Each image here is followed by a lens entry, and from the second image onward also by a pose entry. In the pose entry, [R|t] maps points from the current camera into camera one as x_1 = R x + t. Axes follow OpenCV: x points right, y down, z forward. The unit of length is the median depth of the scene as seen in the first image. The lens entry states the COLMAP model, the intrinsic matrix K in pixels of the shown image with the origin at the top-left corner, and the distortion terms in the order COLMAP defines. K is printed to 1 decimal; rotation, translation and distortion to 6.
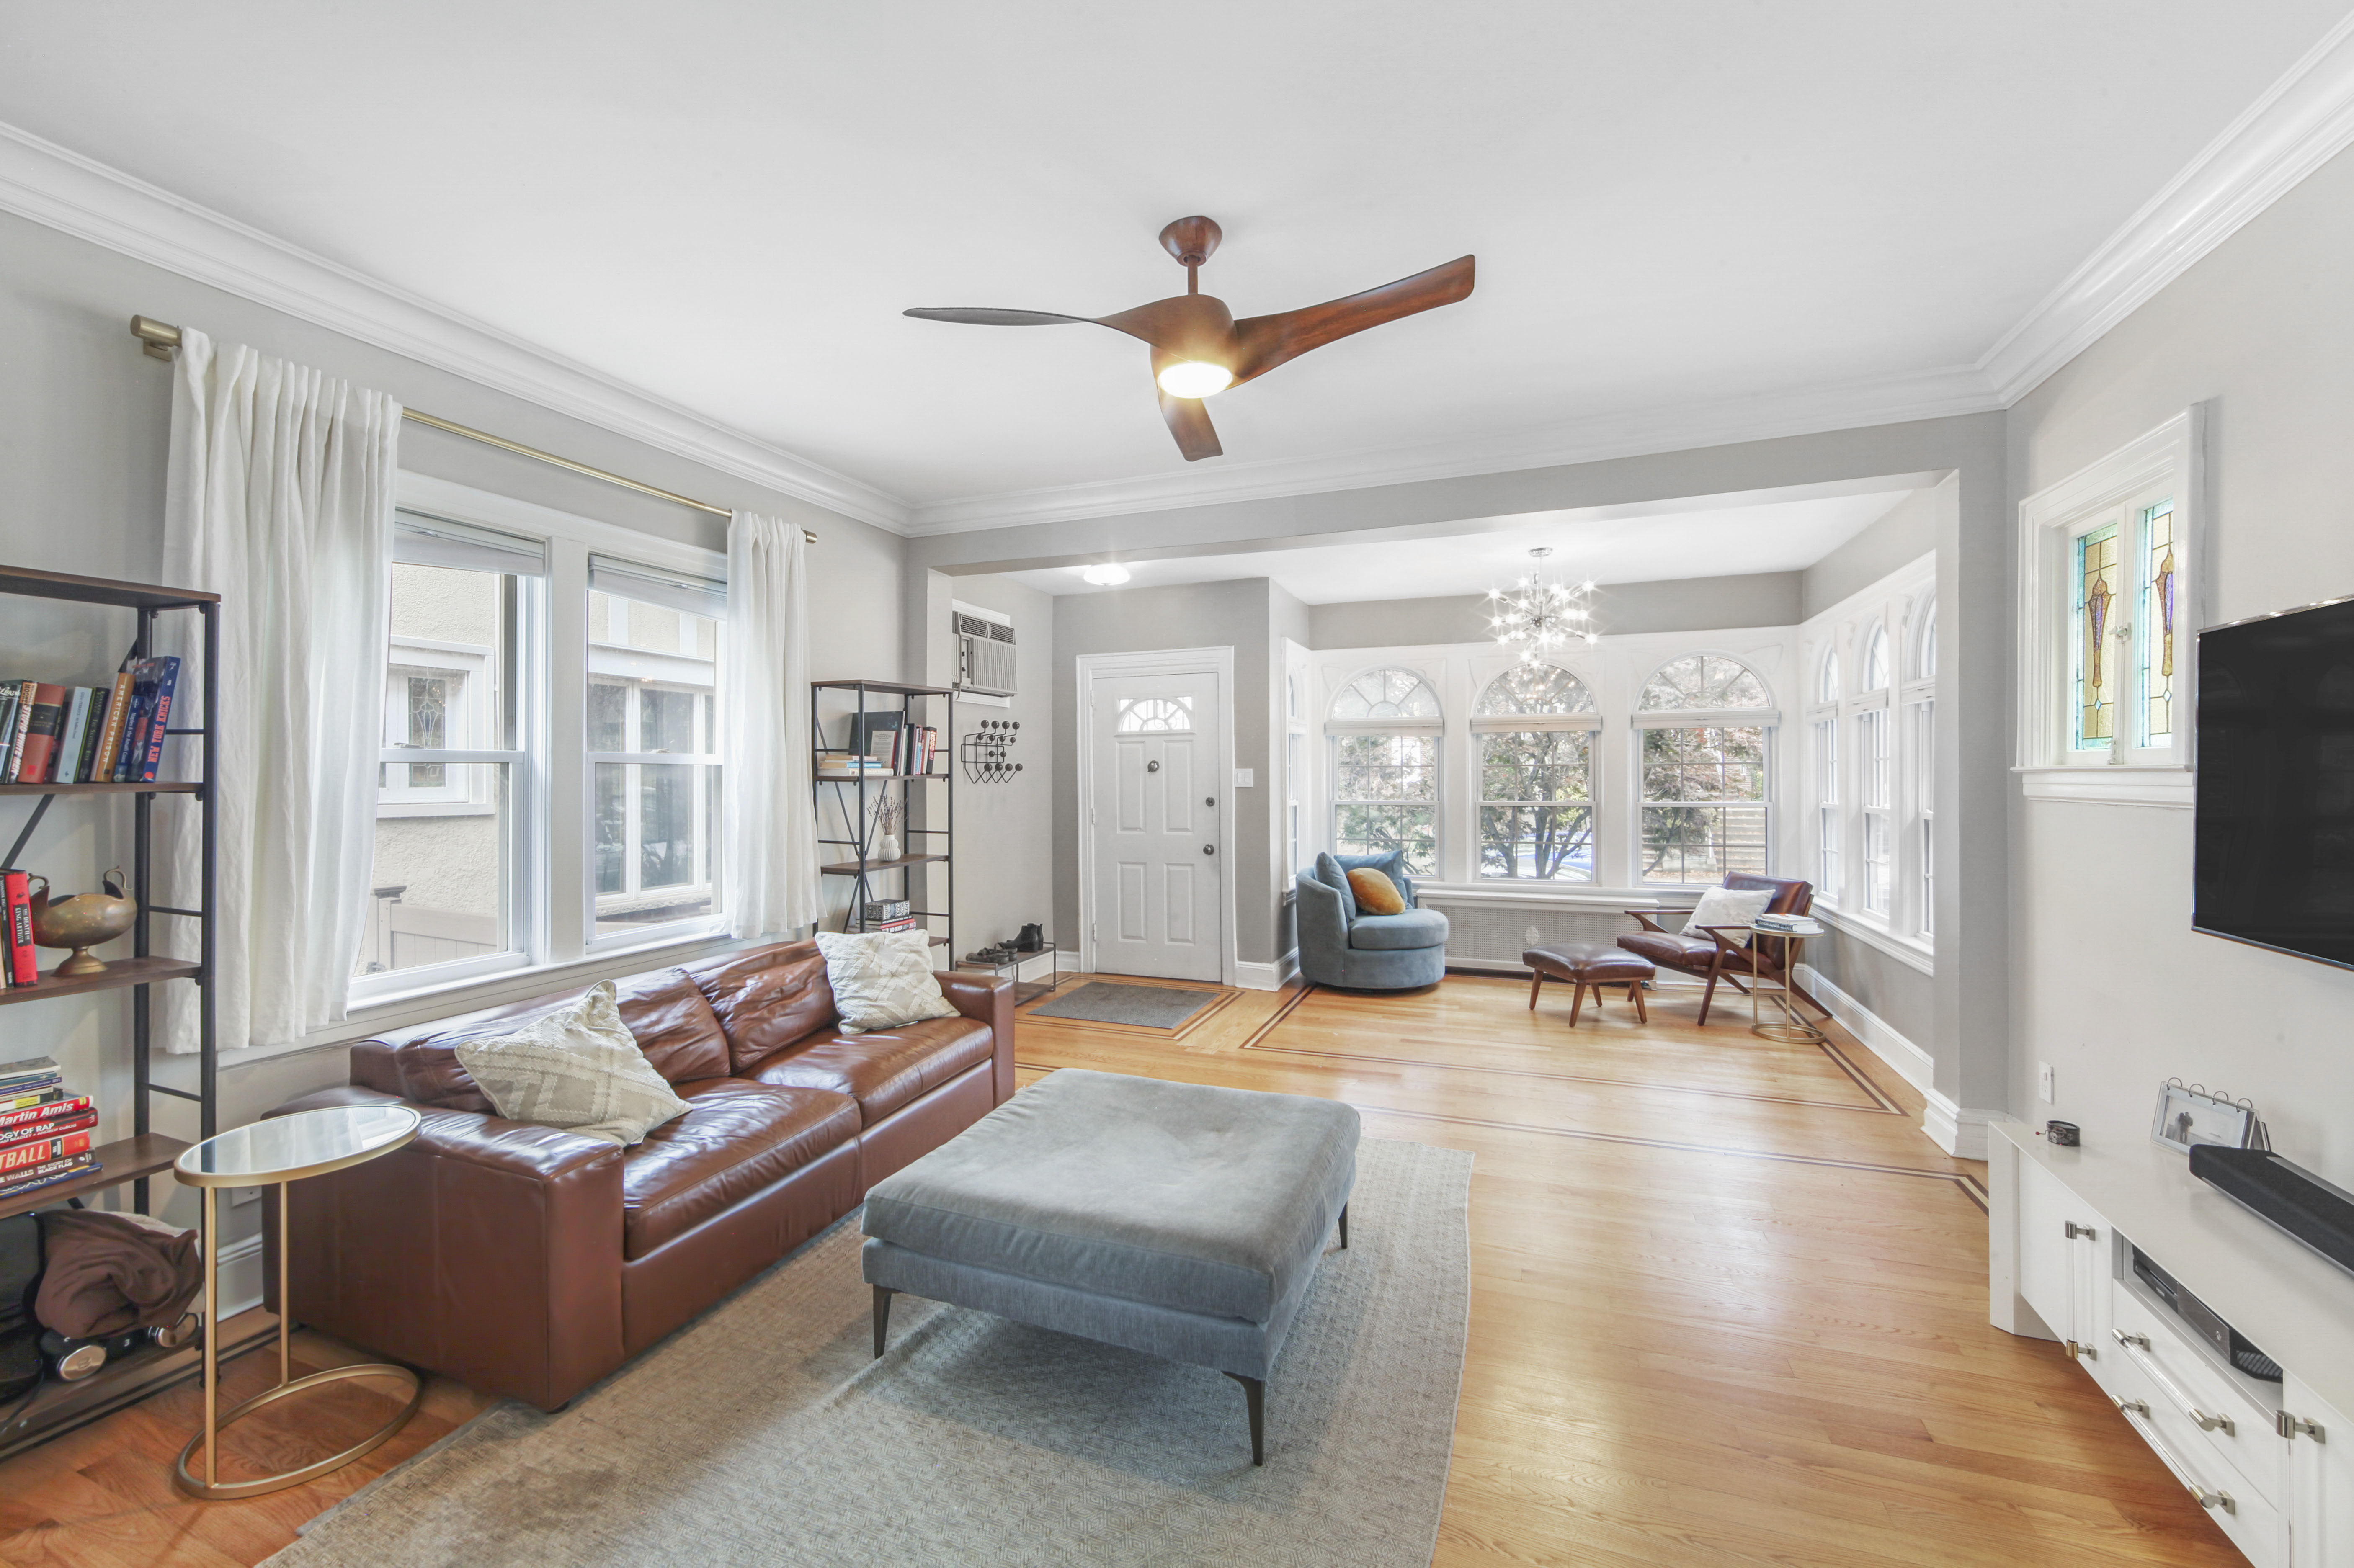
lens RADIAL K [[978.1, 0, 1197.7], [0, 978.1, 783.9], [0, 0, 1]] dist [-0.001831, -0.000013]
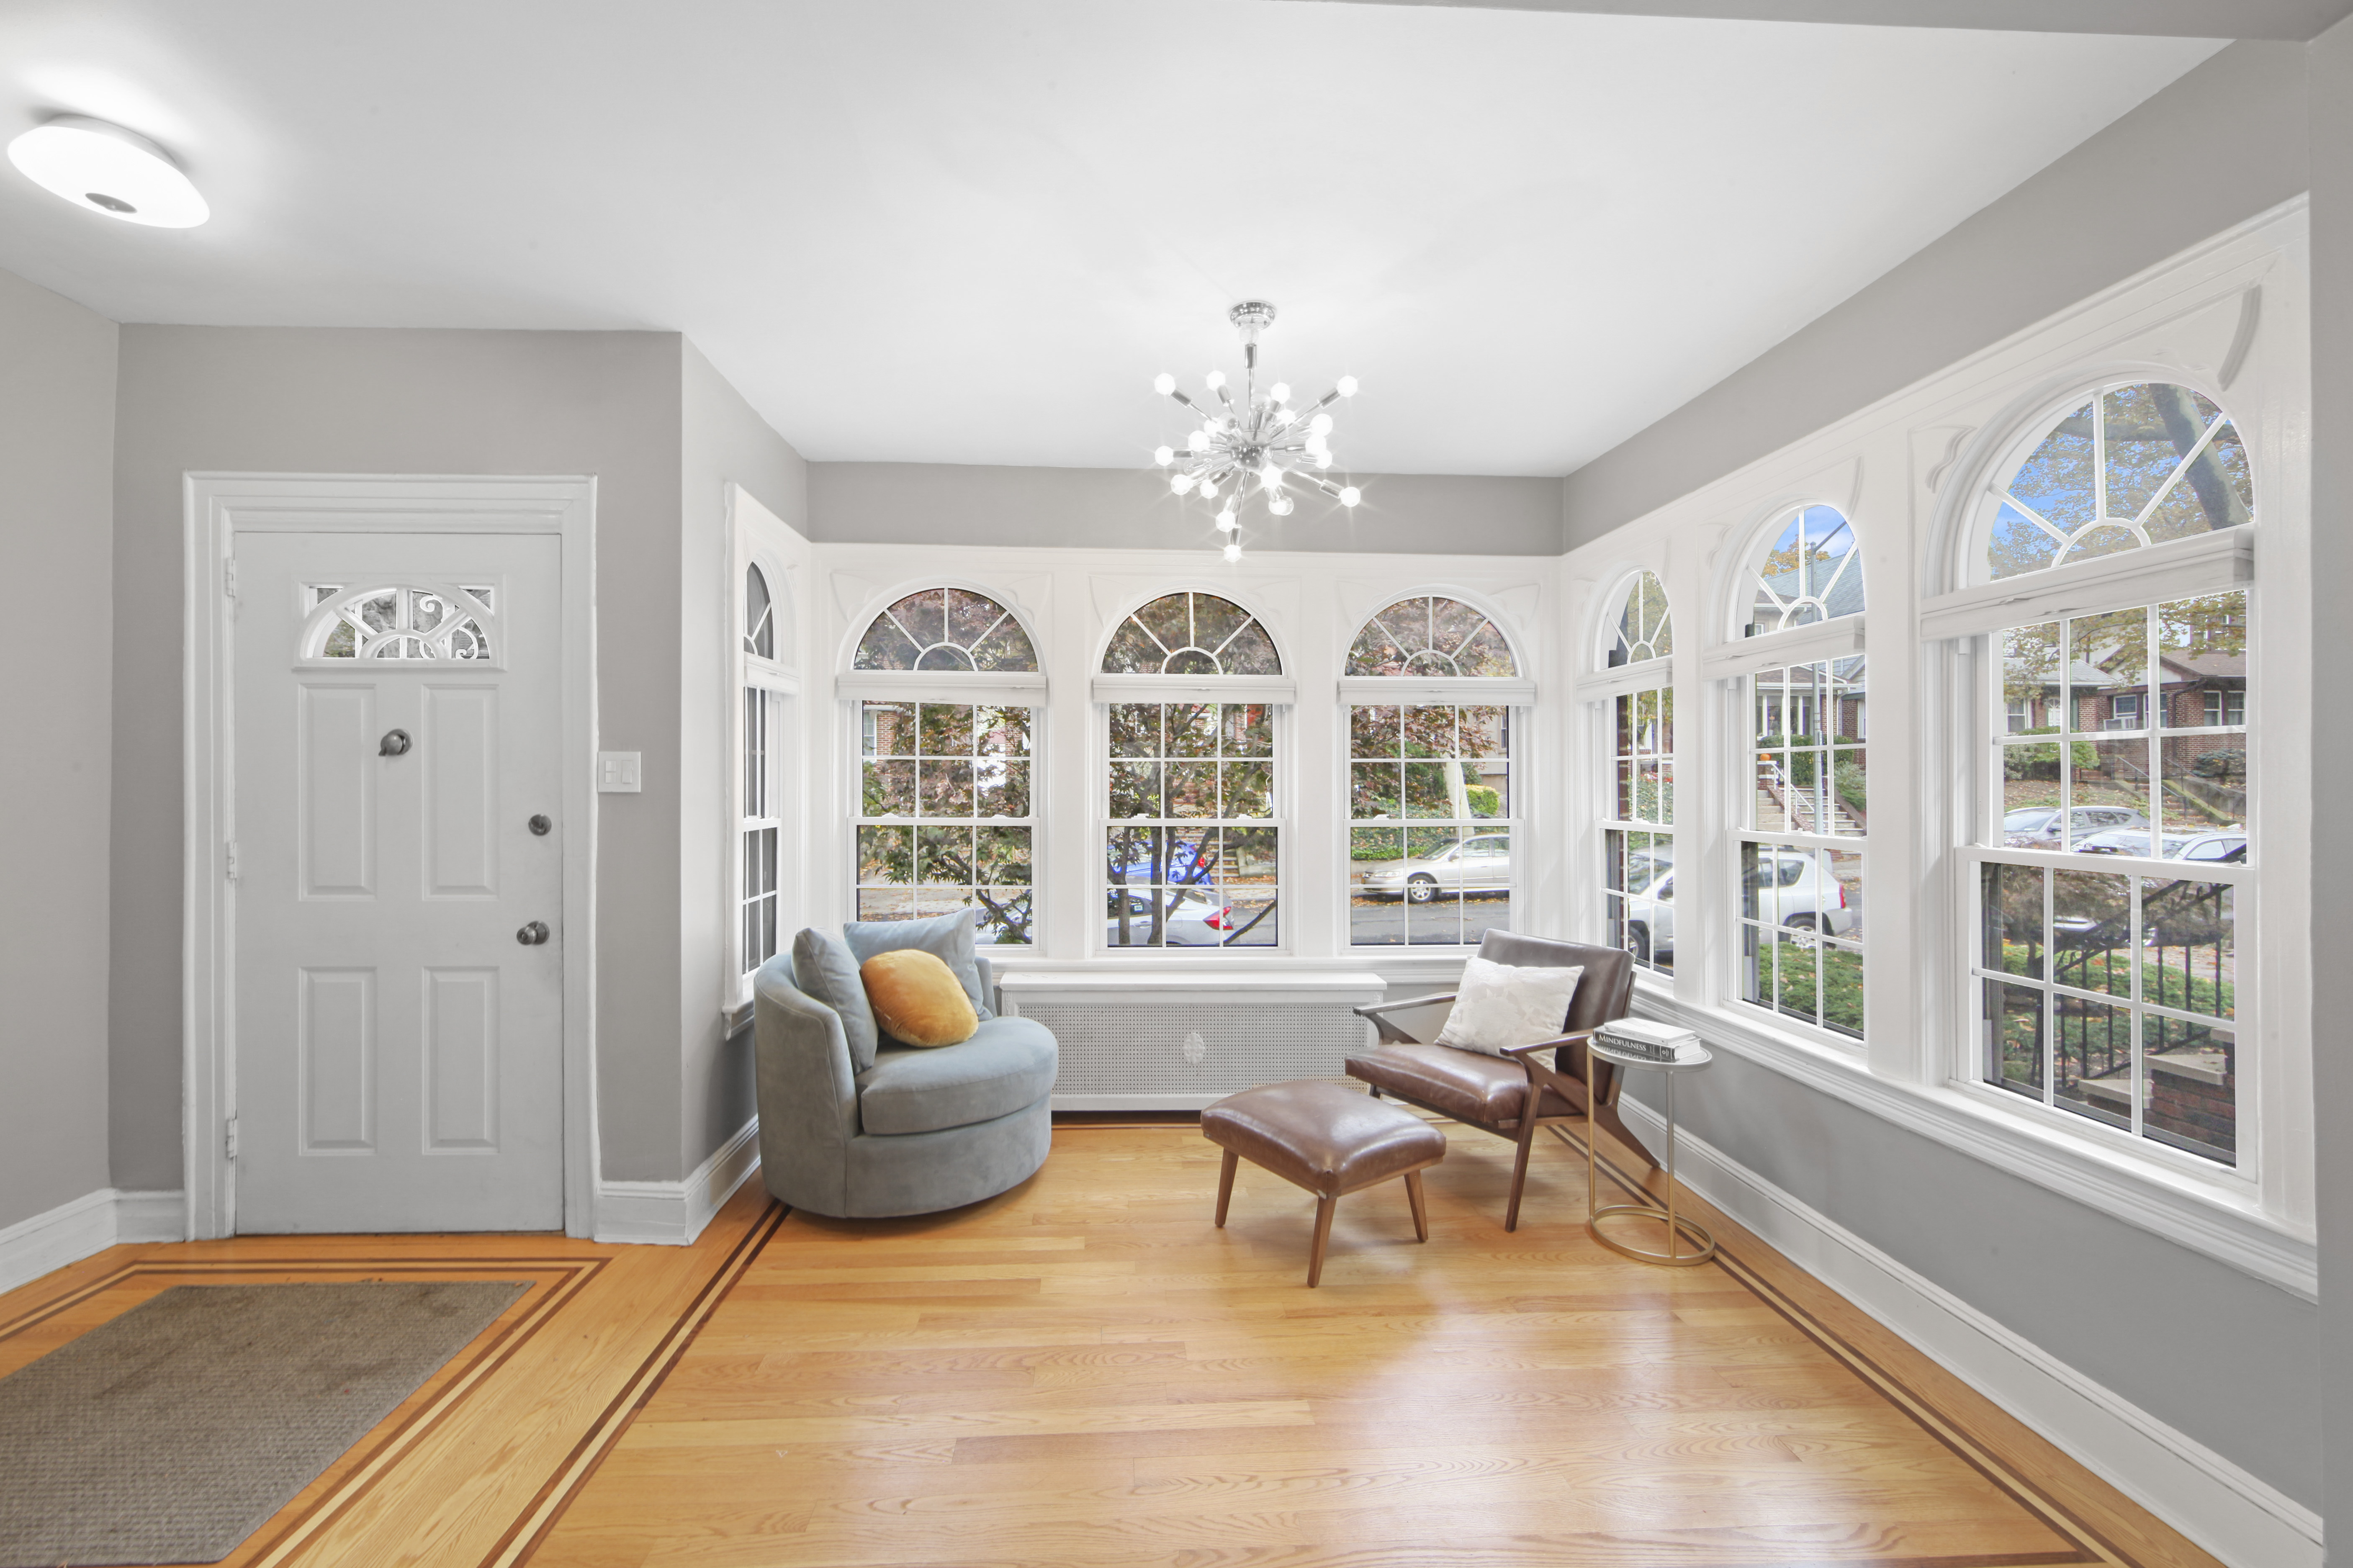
lens RADIAL K [[933.4, 0, 1150.7], [0, 933.4, 776.1], [0, 0, 1]] dist [-0.003197, -0.000076]
pose [[0.928167, 0.011224, 0.371995, 0.117275], [-0.005666, 0.999855, -0.016031, 0.001147], [-0.372121, 0.012772, 0.928096, 0.528882]]
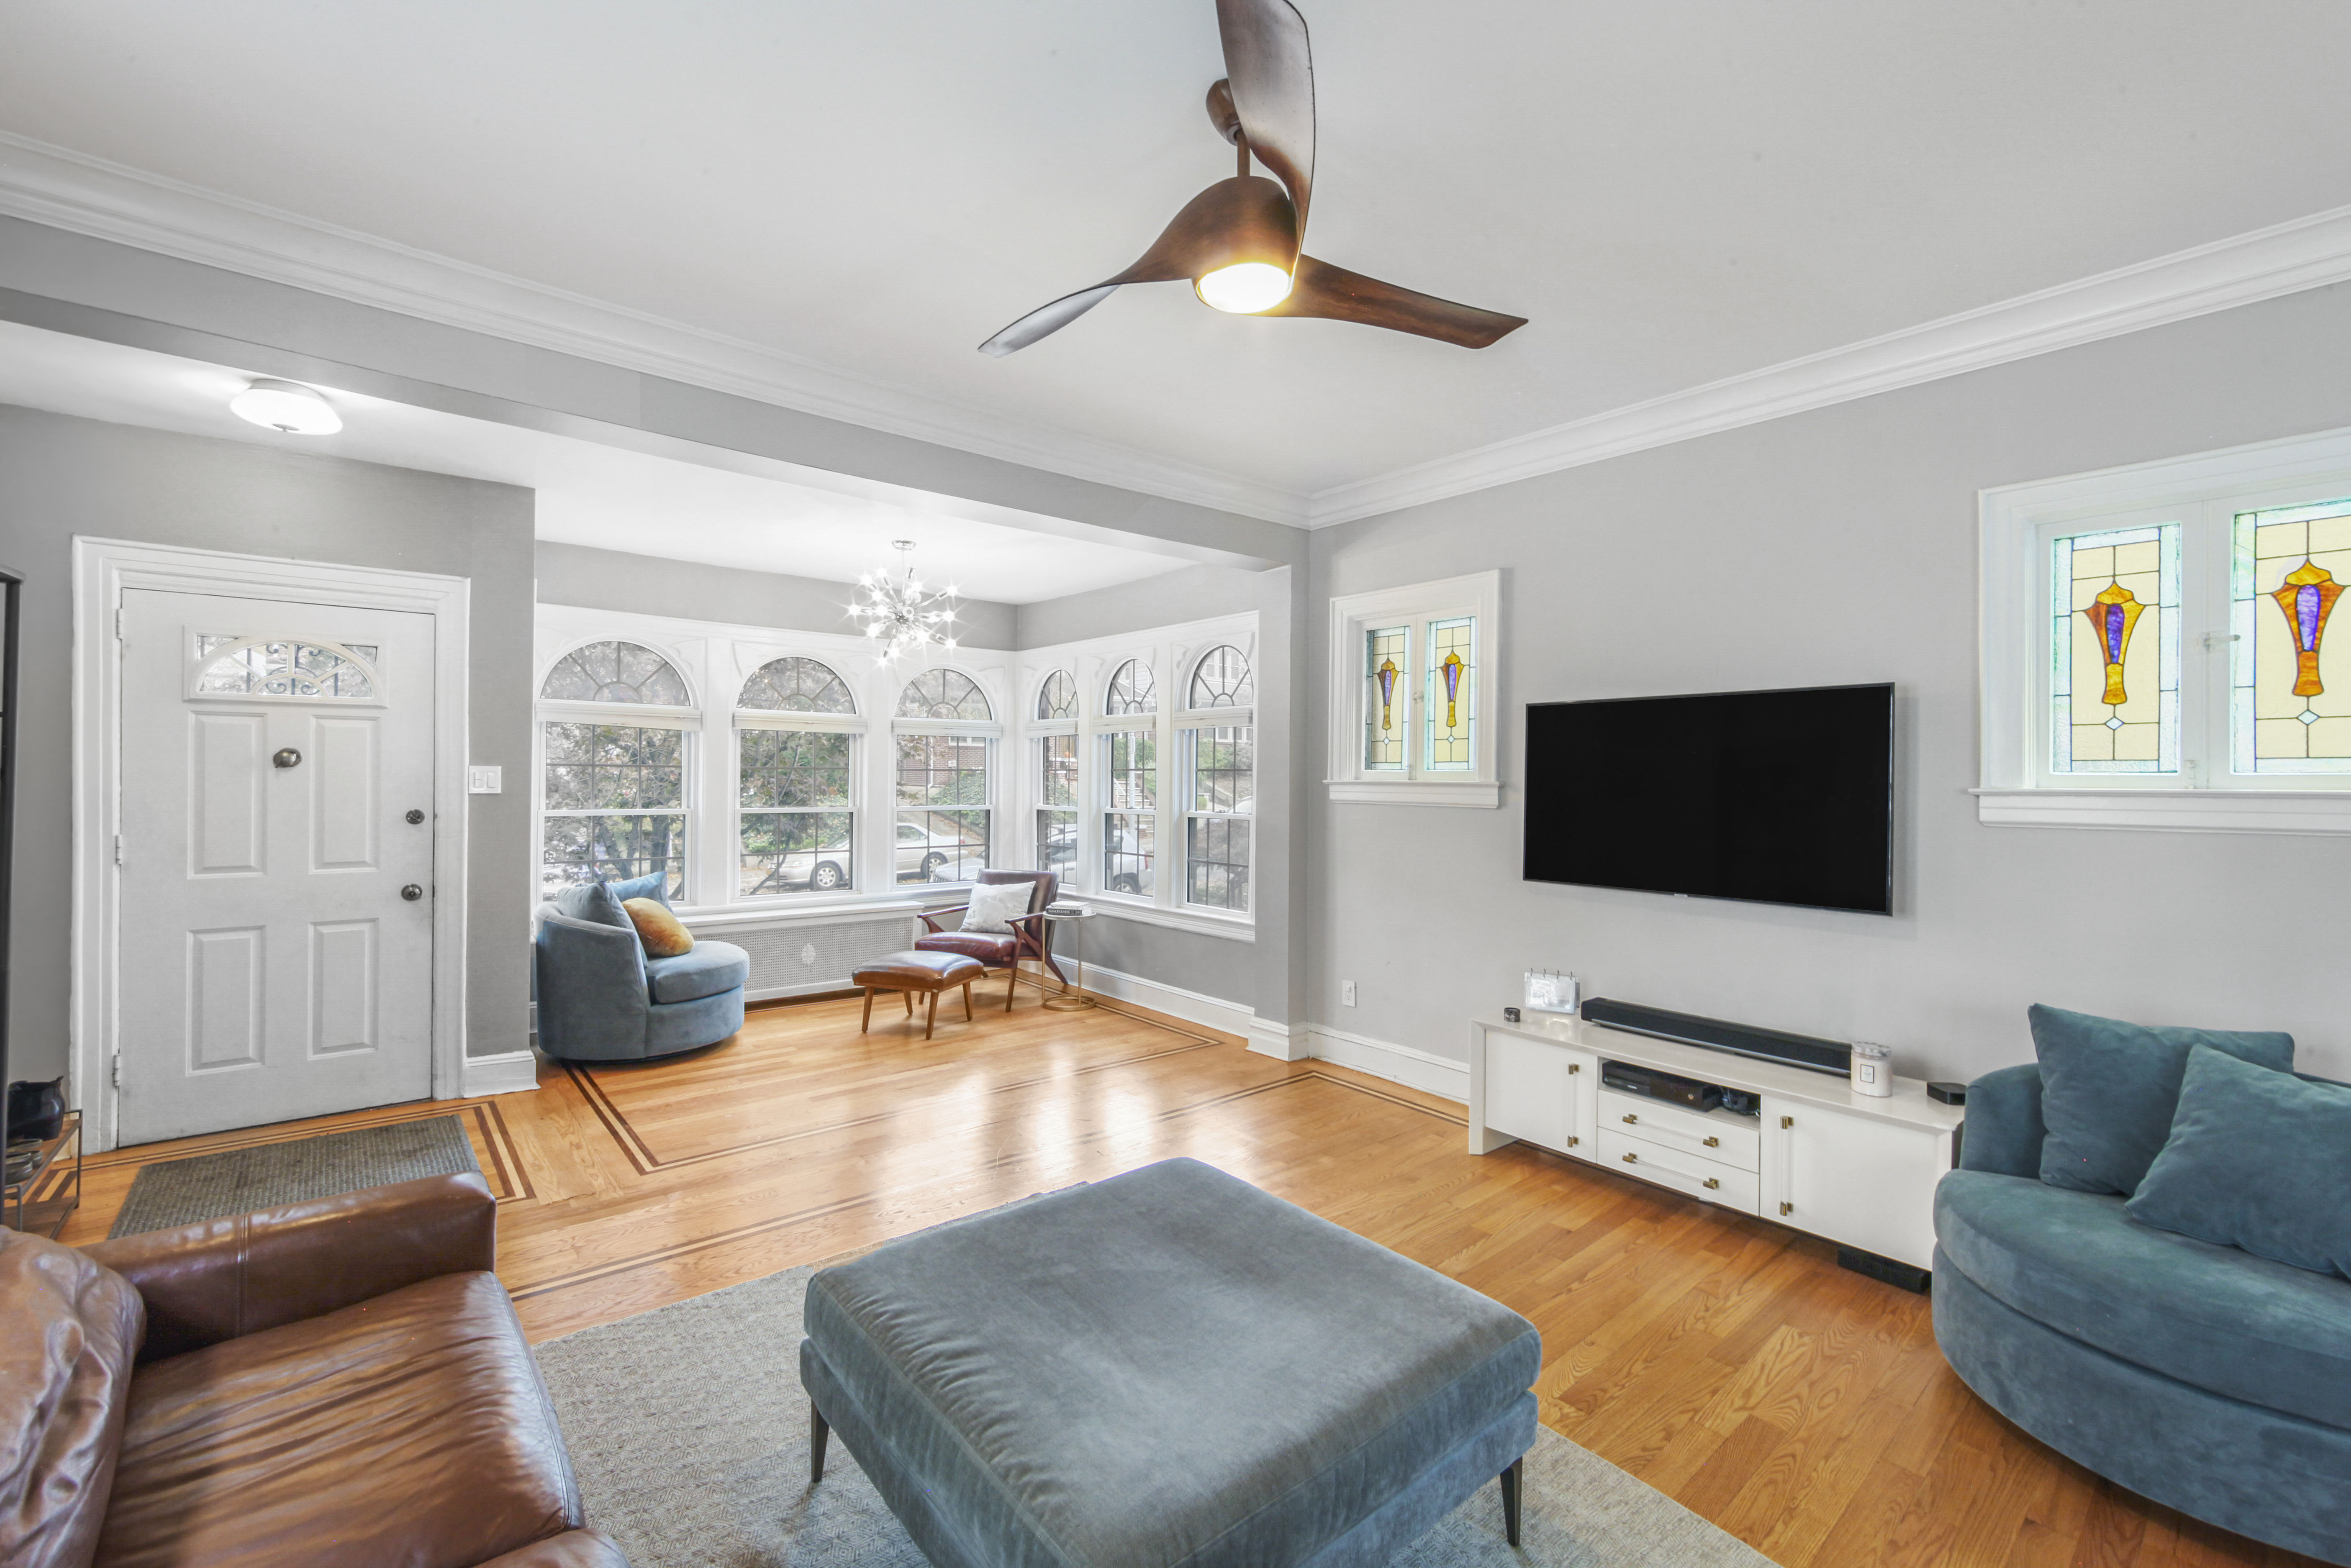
lens RADIAL K [[965.9, 0, 1167.9], [0, 965.9, 777.4], [0, 0, 1]] dist [-0.002050, 0.000181]
pose [[0.501011, 0.009782, 0.865385, -0.296649], [-0.005434, 0.999952, -0.008158, -0.005160], [-0.865424, -0.000615, 0.501041, 0.278738]]
